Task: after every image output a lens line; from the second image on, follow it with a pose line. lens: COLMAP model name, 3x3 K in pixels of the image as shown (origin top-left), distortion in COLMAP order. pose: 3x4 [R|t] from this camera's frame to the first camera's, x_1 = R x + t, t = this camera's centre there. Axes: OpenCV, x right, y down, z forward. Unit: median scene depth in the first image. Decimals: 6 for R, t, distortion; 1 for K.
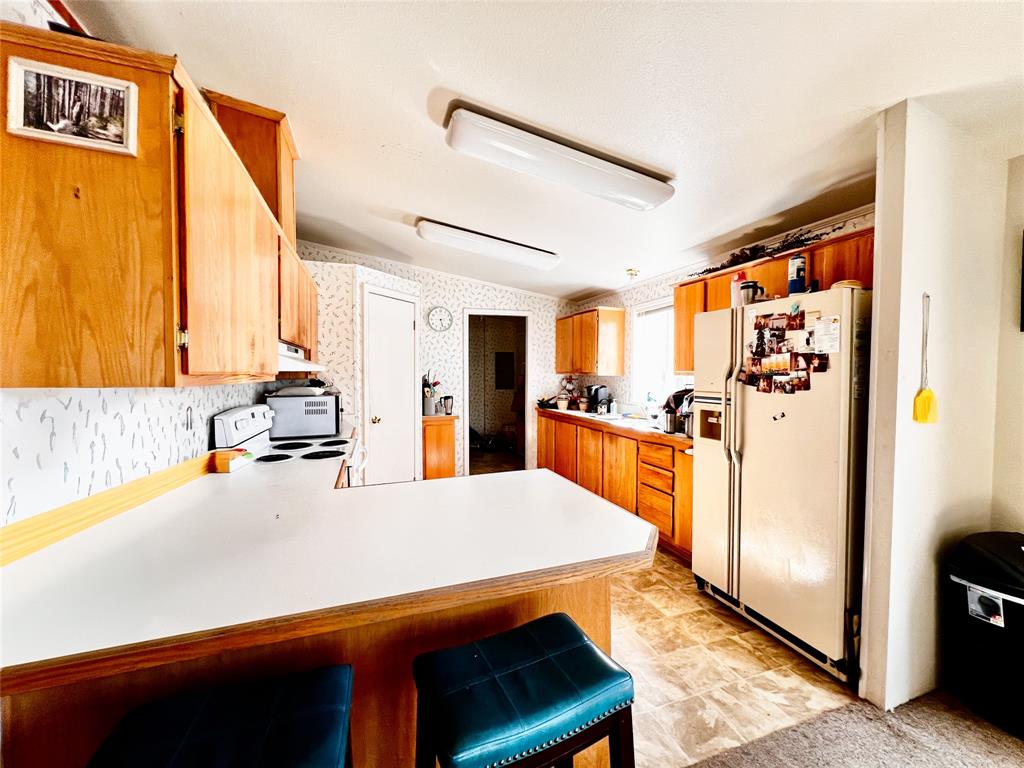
lens RADIAL K [[412.0, 0, 514.1], [0, 412.0, 382.2], [0, 0, 1]] dist [-0.006423, 0.000527]
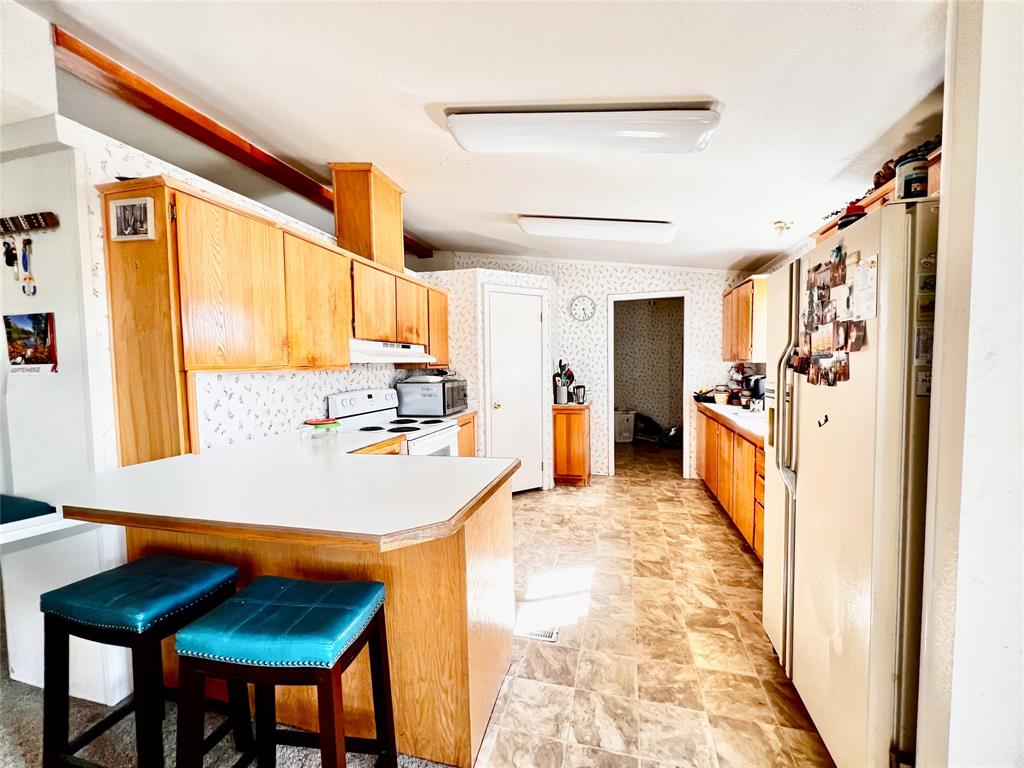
lens RADIAL K [[412.0, 0, 513.0], [0, 412.0, 382.4], [0, 0, 1]] dist [-0.006423, 0.000527]
pose [[0.829201, 0.011844, -0.558825, 0.548208], [0.001414, 0.999728, 0.023287, 0.005580], [0.558948, -0.020100, 0.828959, 0.169065]]
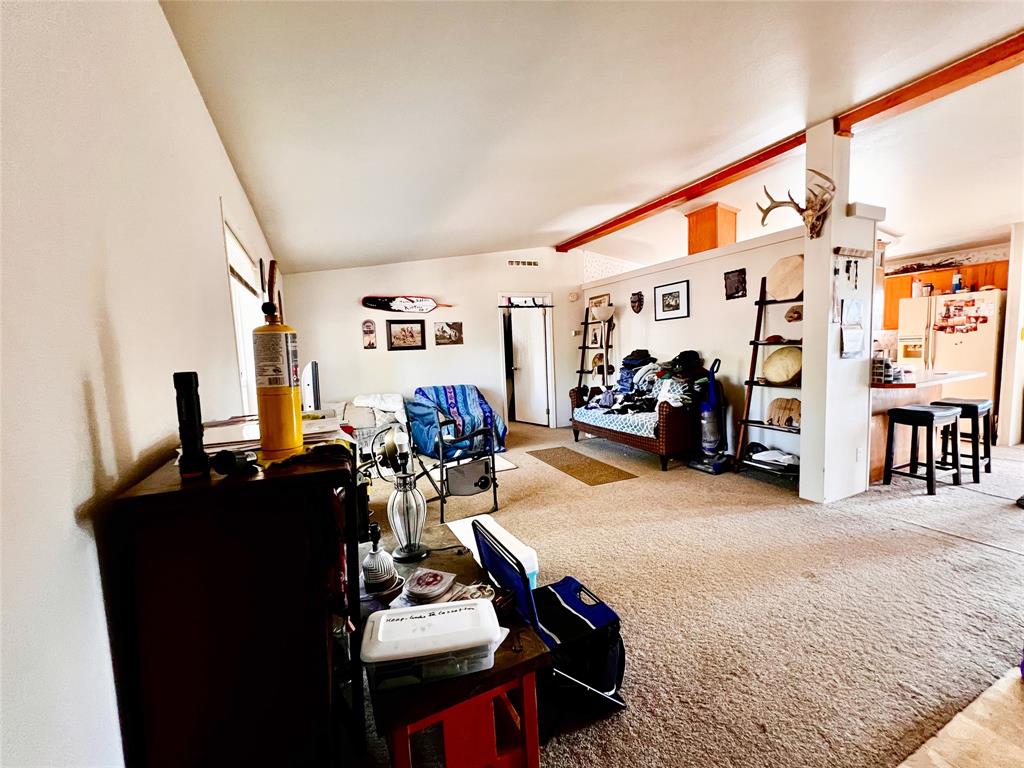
lens RADIAL K [[417.7, 0, 509.2], [0, 417.7, 384.1], [0, 0, 1]] dist [-0.004995, -0.000280]
pose [[0.994300, -0.053950, 0.091965, -2.008388], [0.048018, 0.996694, 0.065543, 0.033644], [-0.095197, -0.060754, 0.993603, -1.069505]]
